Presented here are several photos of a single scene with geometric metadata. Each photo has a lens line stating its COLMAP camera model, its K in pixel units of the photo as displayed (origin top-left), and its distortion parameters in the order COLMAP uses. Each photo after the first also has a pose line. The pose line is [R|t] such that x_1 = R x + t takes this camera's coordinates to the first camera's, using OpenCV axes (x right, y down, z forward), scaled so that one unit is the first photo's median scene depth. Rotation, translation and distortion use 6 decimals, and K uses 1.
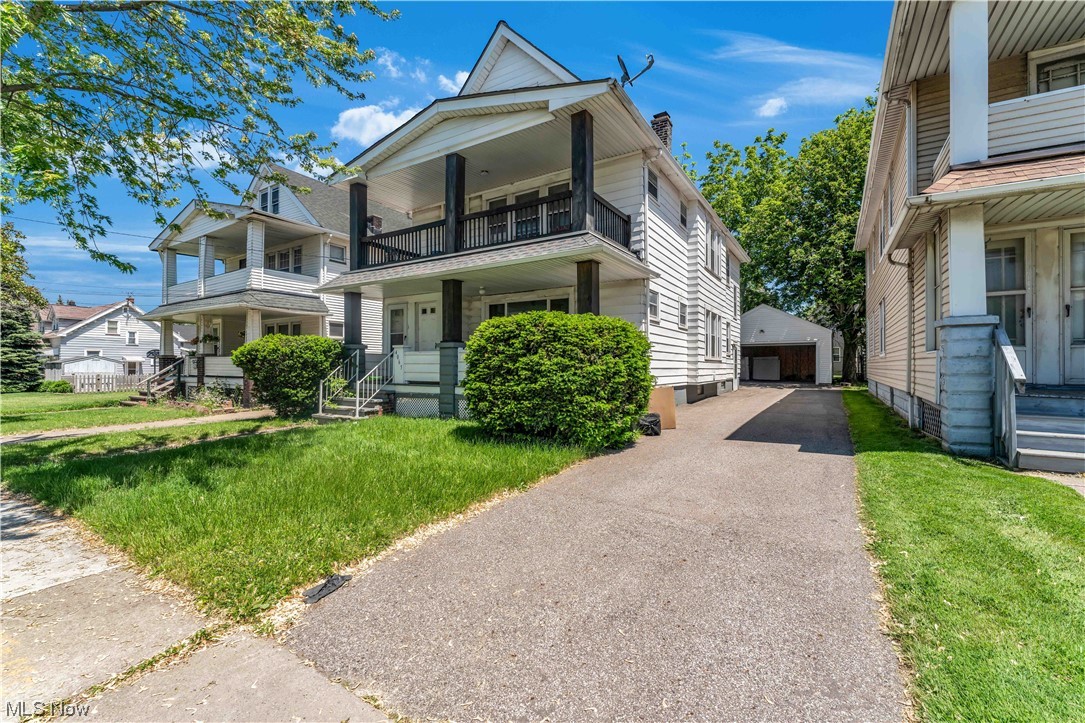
lens RADIAL K [[465.4, 0, 537.5], [0, 465.4, 361.9], [0, 0, 1]] dist [0.000708, -0.000138]
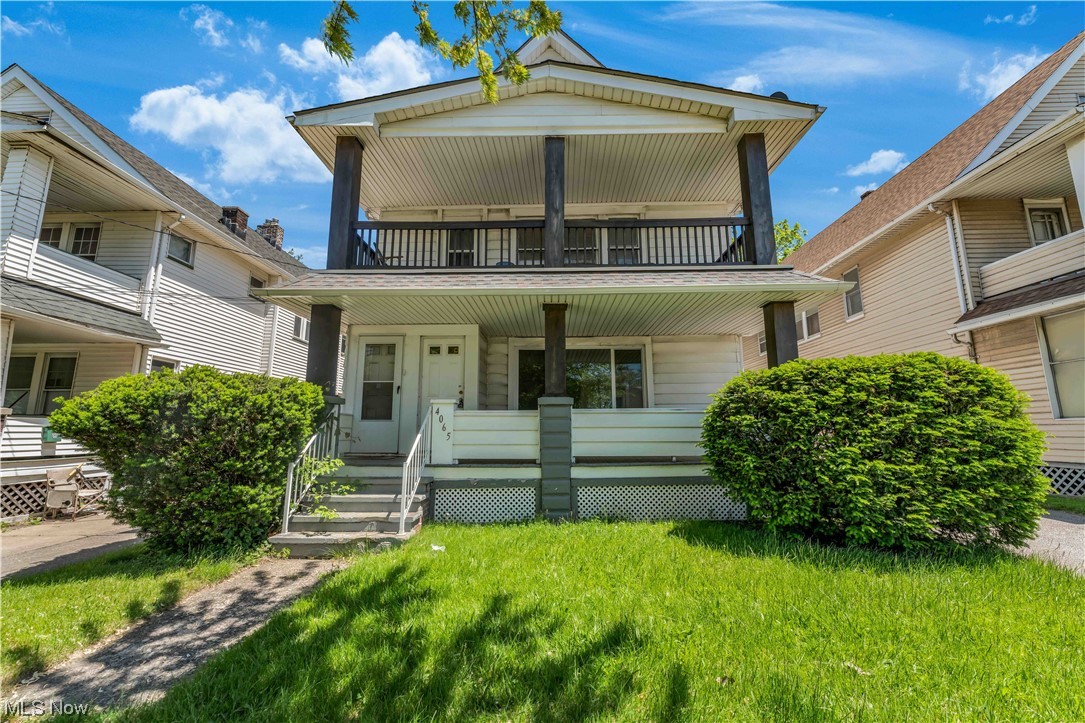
lens RADIAL K [[442.2, 0, 547.1], [0, 442.2, 359.2], [0, 0, 1]] dist [0.001792, -0.000078]
pose [[0.855297, 0.083296, 0.511400, -0.476055], [-0.001049, 0.987270, -0.159049, 0.003853], [-0.518138, 0.135498, 0.844496, 0.433857]]
